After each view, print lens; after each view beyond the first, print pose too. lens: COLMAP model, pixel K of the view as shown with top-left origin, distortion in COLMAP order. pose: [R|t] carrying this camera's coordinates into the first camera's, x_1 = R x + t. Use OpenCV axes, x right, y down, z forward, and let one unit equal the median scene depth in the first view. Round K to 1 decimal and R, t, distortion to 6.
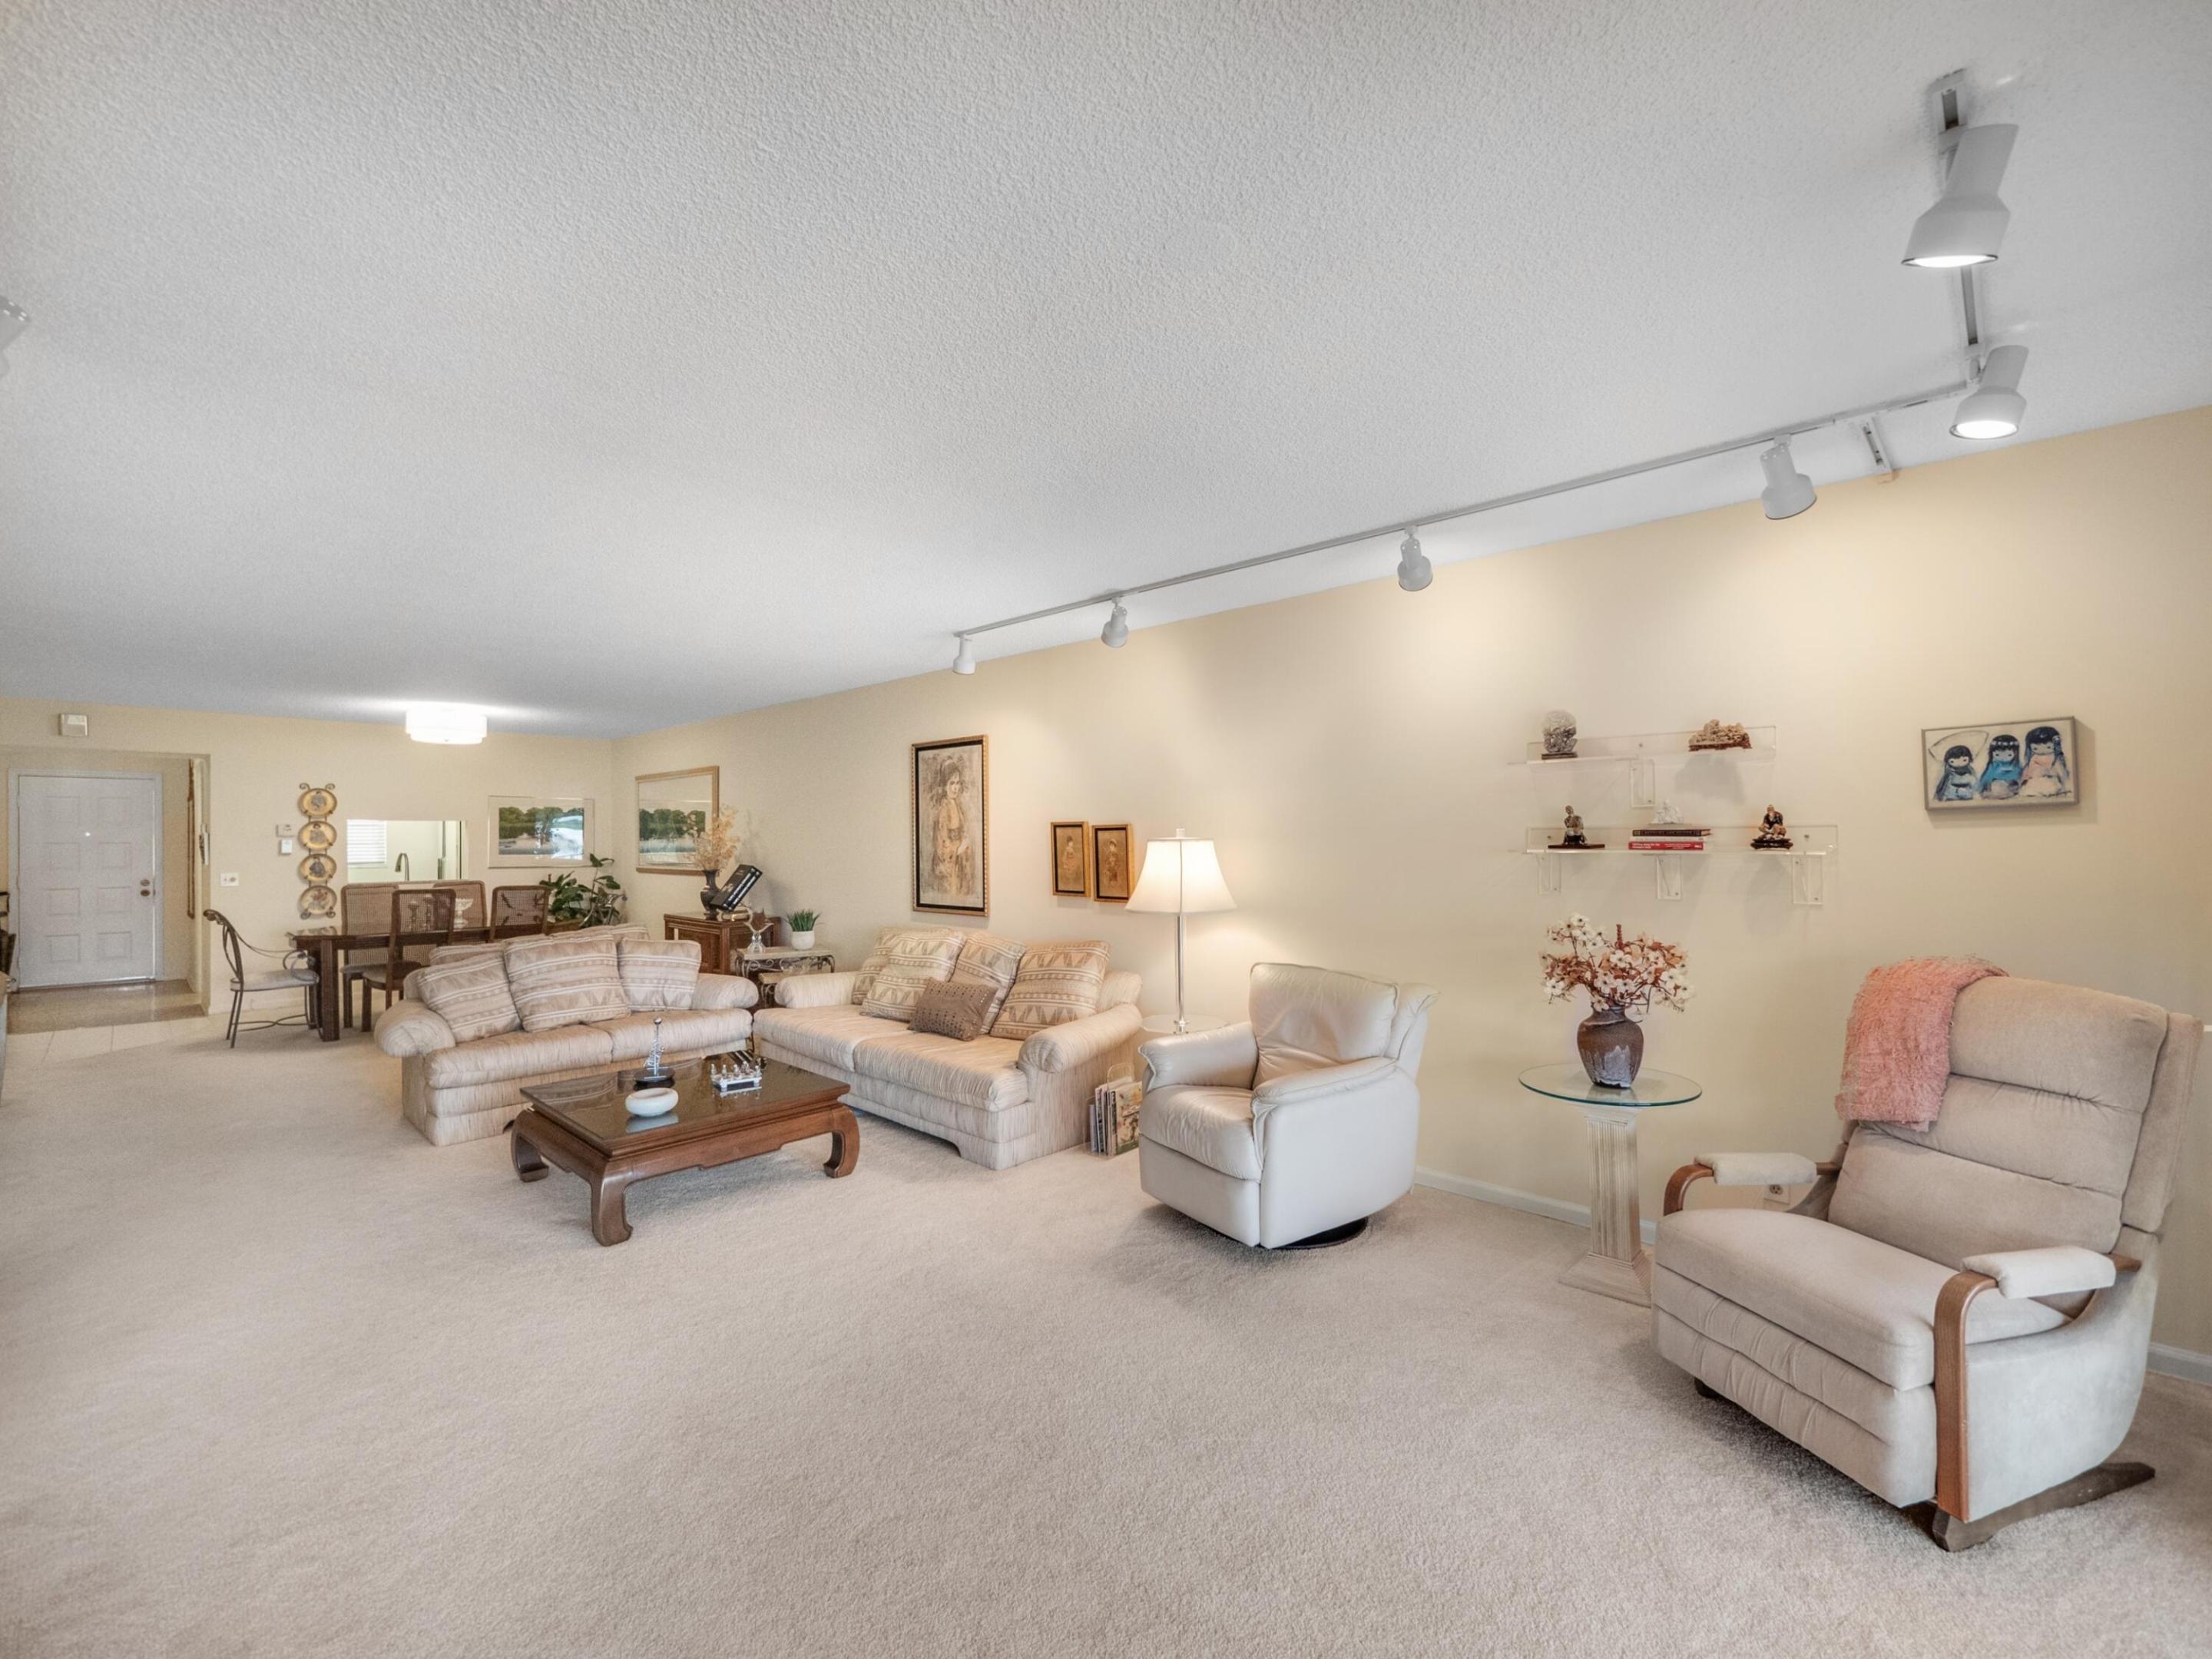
lens RADIAL K [[972.8, 0, 1079.0], [0, 972.8, 824.1], [0, 0, 1]] dist [-0.000756, 0.000198]
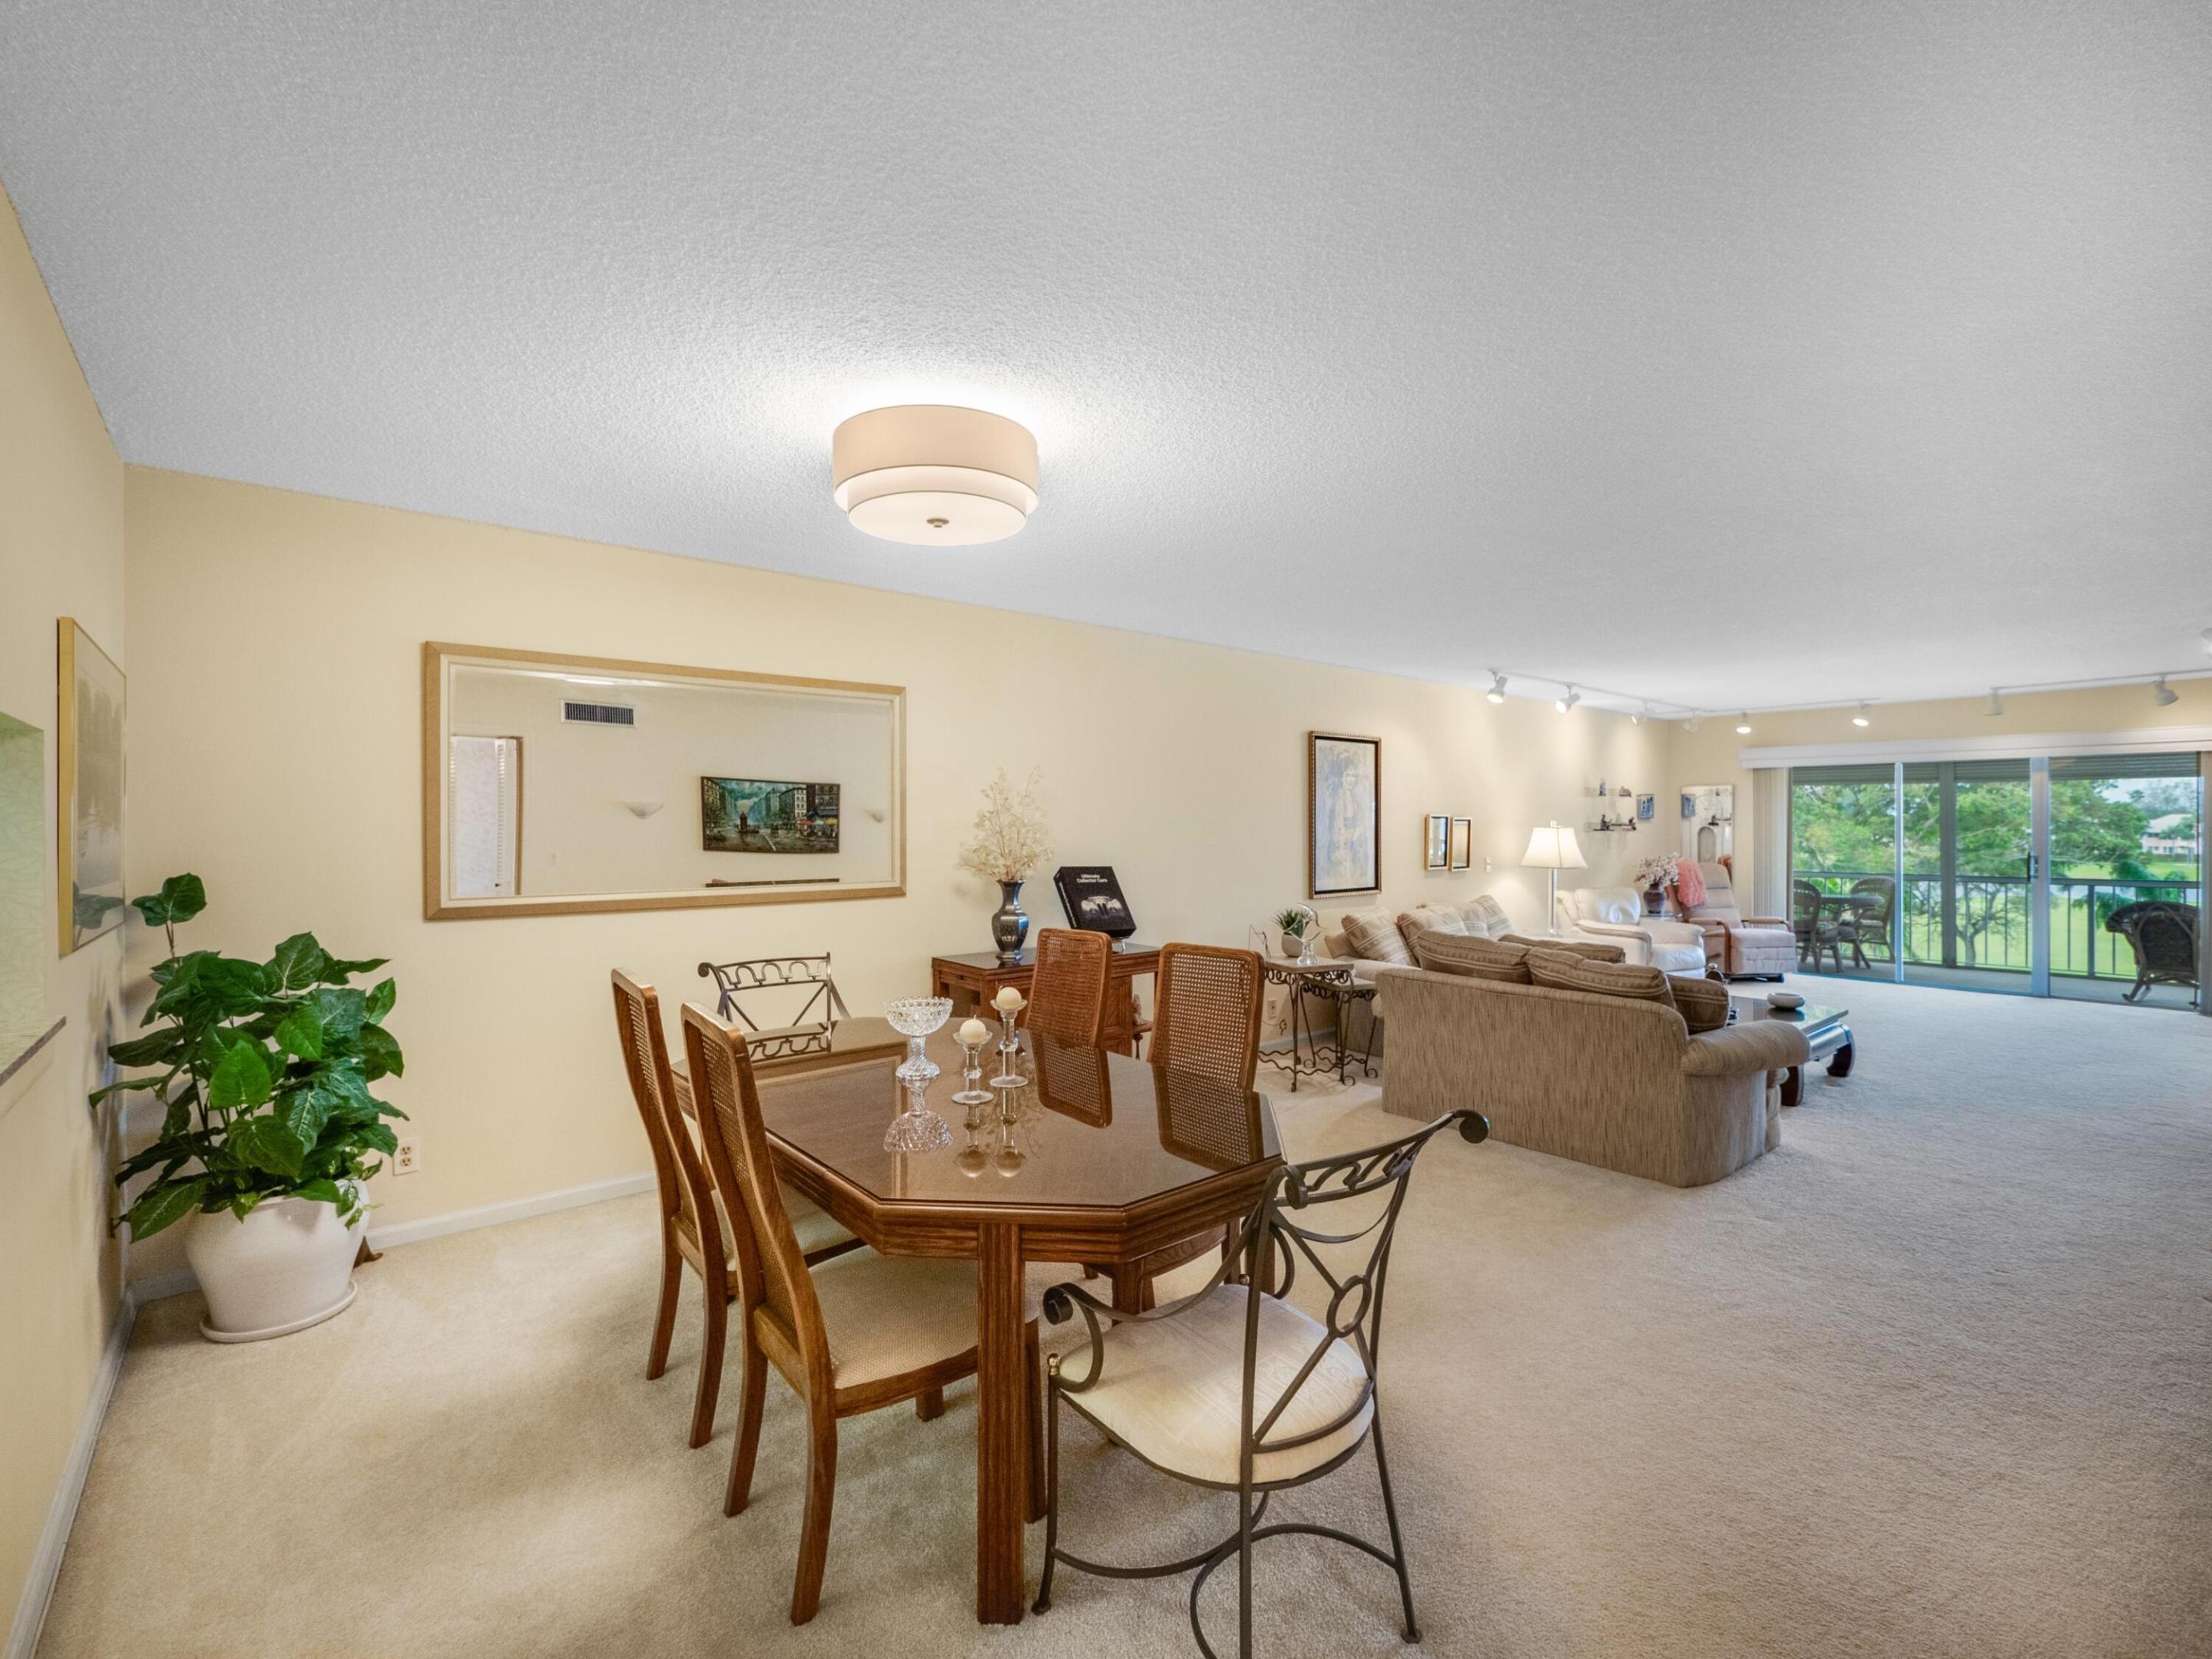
lens RADIAL K [[925.6, 0, 1106.0], [0, 925.6, 829.5], [0, 0, 1]] dist [-0.003223, -0.000413]
pose [[0.112131, -0.001403, 0.993692, -1.196878], [-0.014229, 0.999894, 0.003018, 0.019086], [-0.993592, -0.014478, 0.112099, 1.163696]]
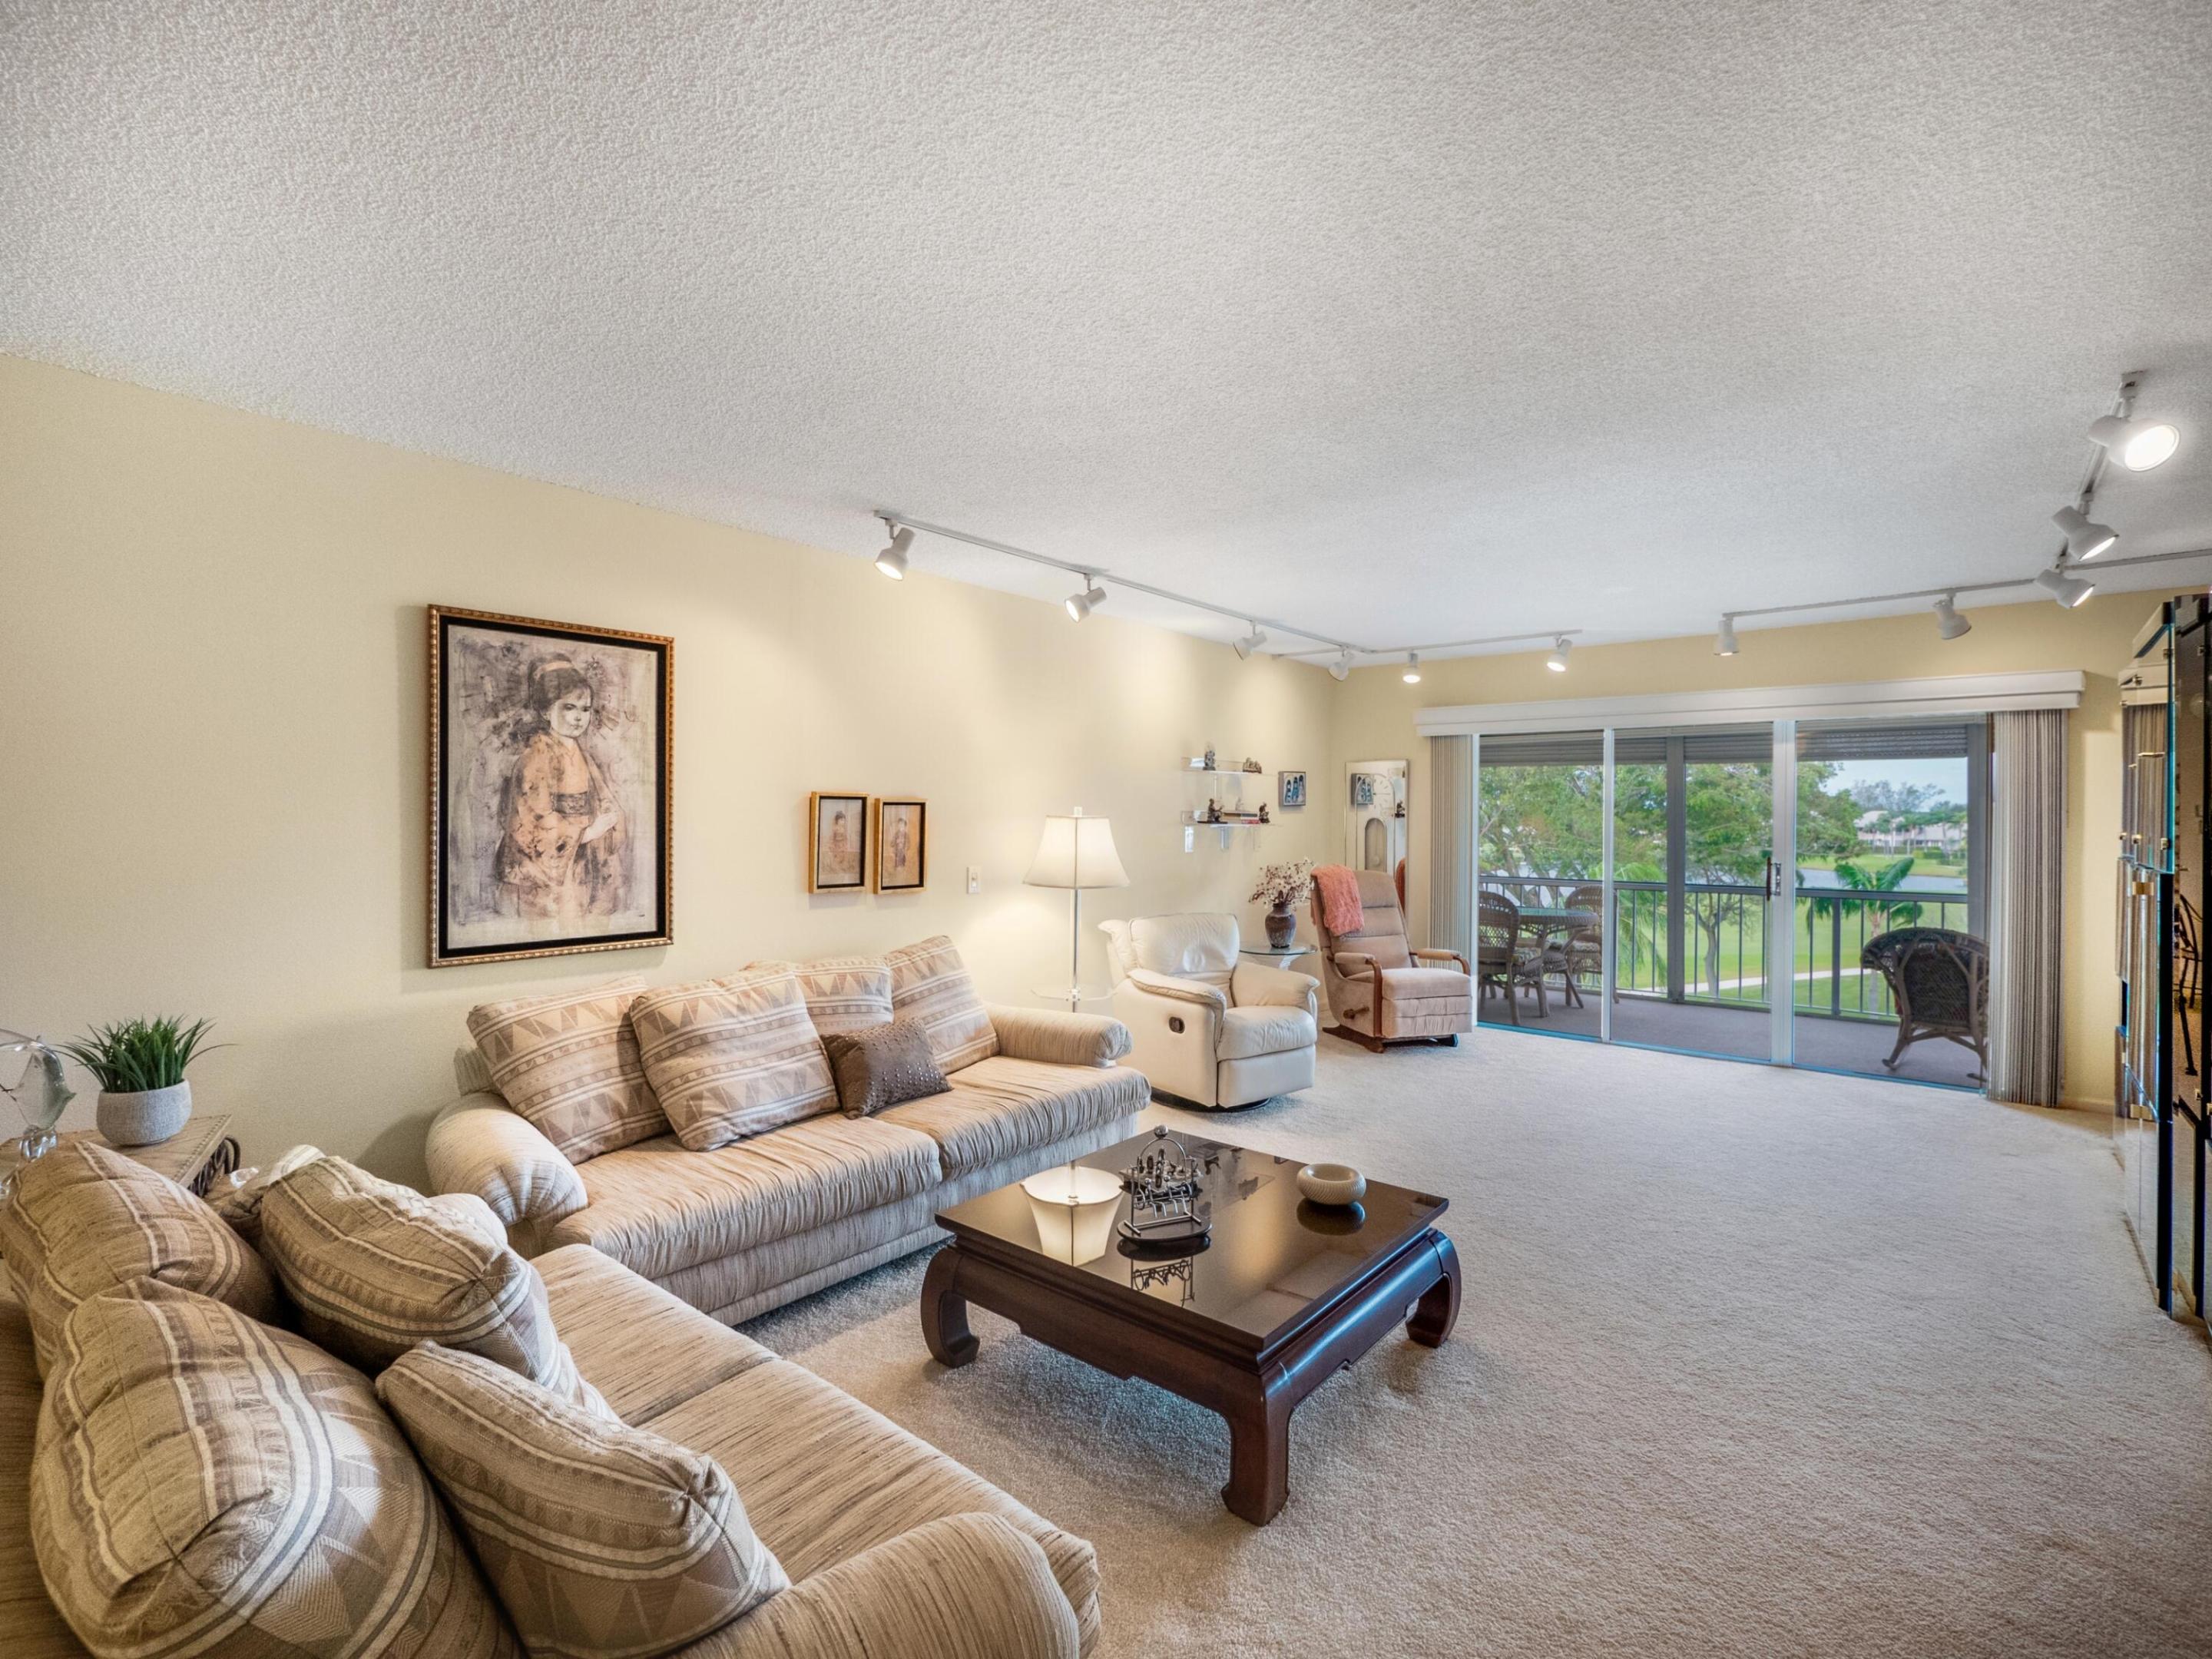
lens RADIAL K [[972.8, 0, 1079.0], [0, 972.8, 824.1], [0, 0, 1]] dist [-0.000756, 0.000198]
pose [[-0.060492, -0.008092, 0.998136, -0.683127], [-0.022336, 0.999728, 0.006751, 0.011720], [-0.997919, -0.021886, -0.060656, 0.761291]]
